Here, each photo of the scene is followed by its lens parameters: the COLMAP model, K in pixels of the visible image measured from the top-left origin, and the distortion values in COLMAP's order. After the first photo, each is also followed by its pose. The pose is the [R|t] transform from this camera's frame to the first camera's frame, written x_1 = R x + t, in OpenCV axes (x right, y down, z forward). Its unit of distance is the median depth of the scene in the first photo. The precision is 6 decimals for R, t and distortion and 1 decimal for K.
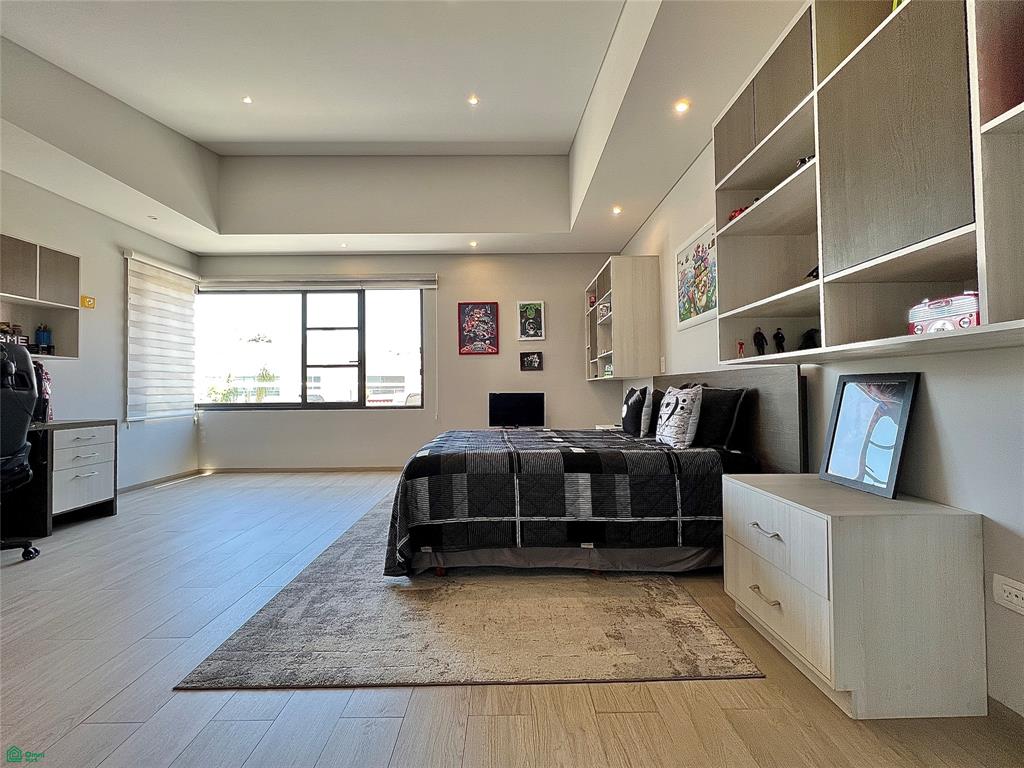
lens RADIAL K [[440.6, 0, 512.0], [0, 440.6, 384.0], [0, 0, 1]] dist [-0.000080, 0.000039]
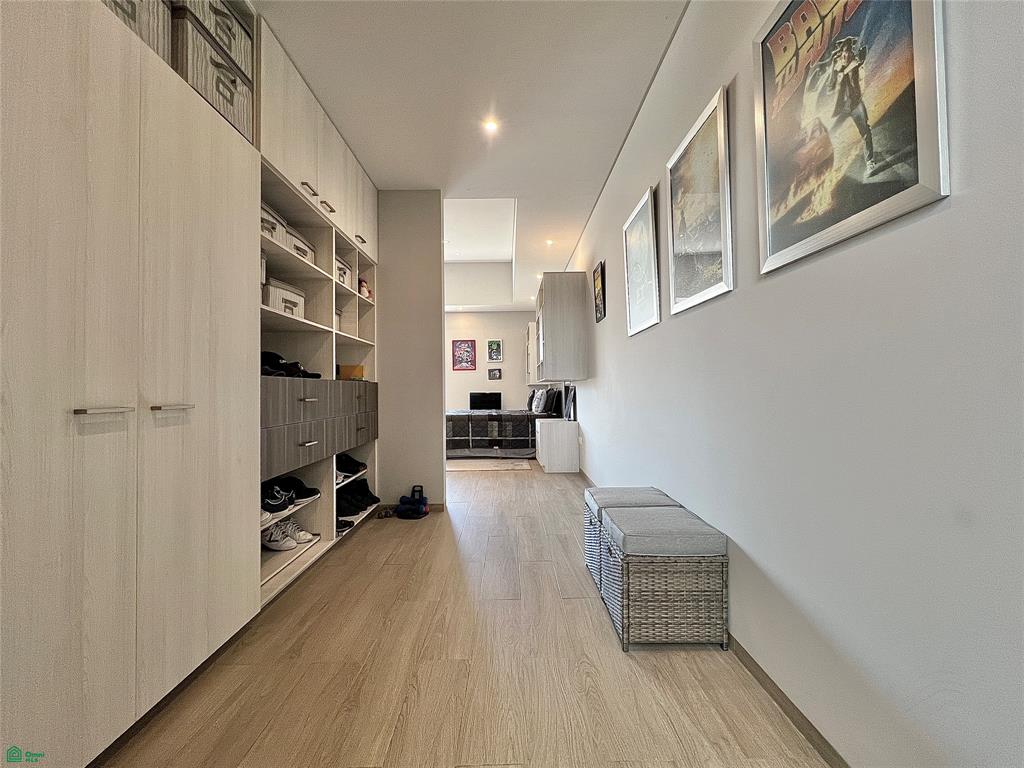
lens RADIAL K [[440.6, 0, 512.0], [0, 440.6, 384.0], [0, 0, 1]] dist [-0.000080, 0.000039]
pose [[0.999988, -0.003560, -0.003503, 0.117755], [0.003548, 0.999988, -0.003370, -0.007067], [0.003515, 0.003358, 0.999988, -0.723562]]
